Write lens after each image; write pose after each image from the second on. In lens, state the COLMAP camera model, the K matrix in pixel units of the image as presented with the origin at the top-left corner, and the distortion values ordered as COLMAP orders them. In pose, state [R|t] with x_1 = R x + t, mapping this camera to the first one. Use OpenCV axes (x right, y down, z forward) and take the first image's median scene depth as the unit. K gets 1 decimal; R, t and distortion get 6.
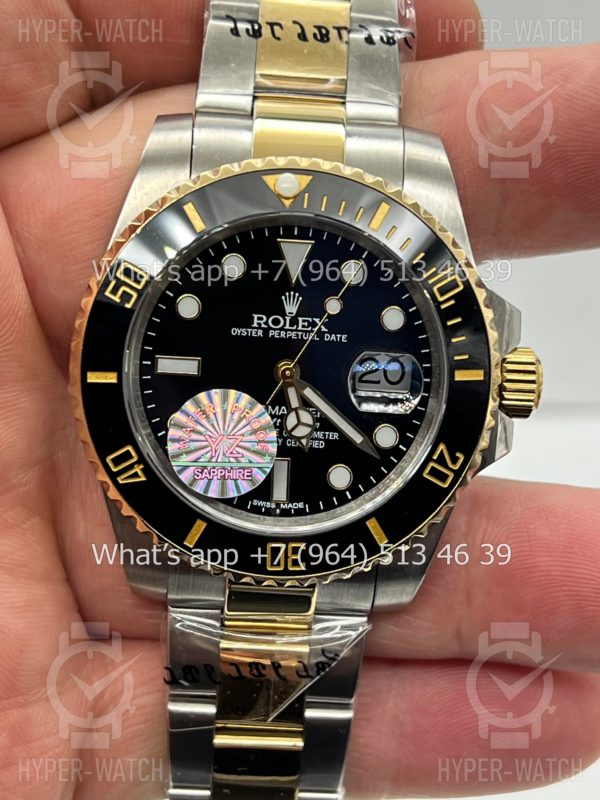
lens RADIAL K [[1795.7, 0, 300.3], [0, 1795.7, 406.4], [0, 0, 1]] dist [0.204263, 0.000000]
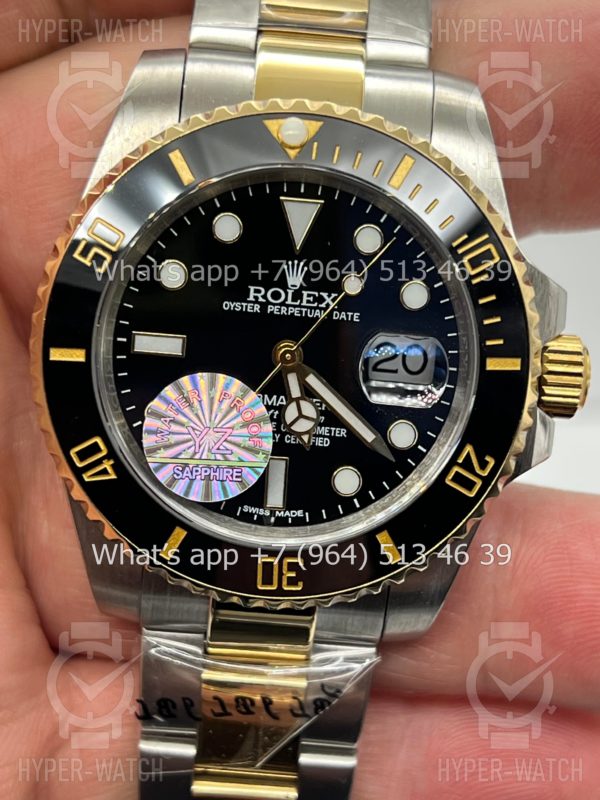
lens RADIAL K [[1795.7, 0, 298.5], [0, 1795.7, 399.2], [0, 0, 1]] dist [0.204263, 0.000000]
pose [[0.999442, 0.027057, -0.019609, 0.014927], [-0.027252, 0.999581, -0.009749, 0.009681], [0.019337, 0.010278, 0.999760, 0.155409]]
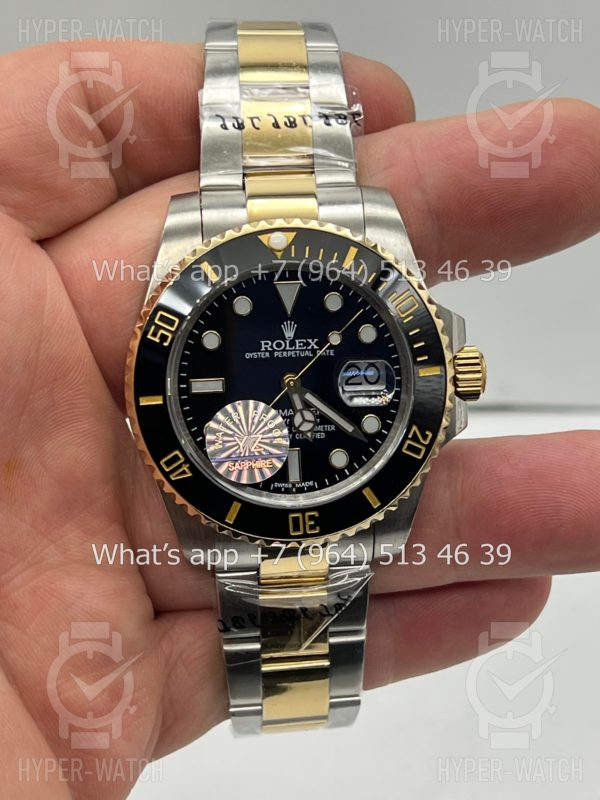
lens RADIAL K [[1795.7, 0, 298.7], [0, 1795.7, 394.5], [0, 0, 1]] dist [0.204263, 0.000000]
pose [[0.994989, -0.098152, 0.019049, -0.027362], [0.098293, 0.995135, -0.006622, -0.001292], [-0.018307, 0.008461, 0.999797, -0.304436]]
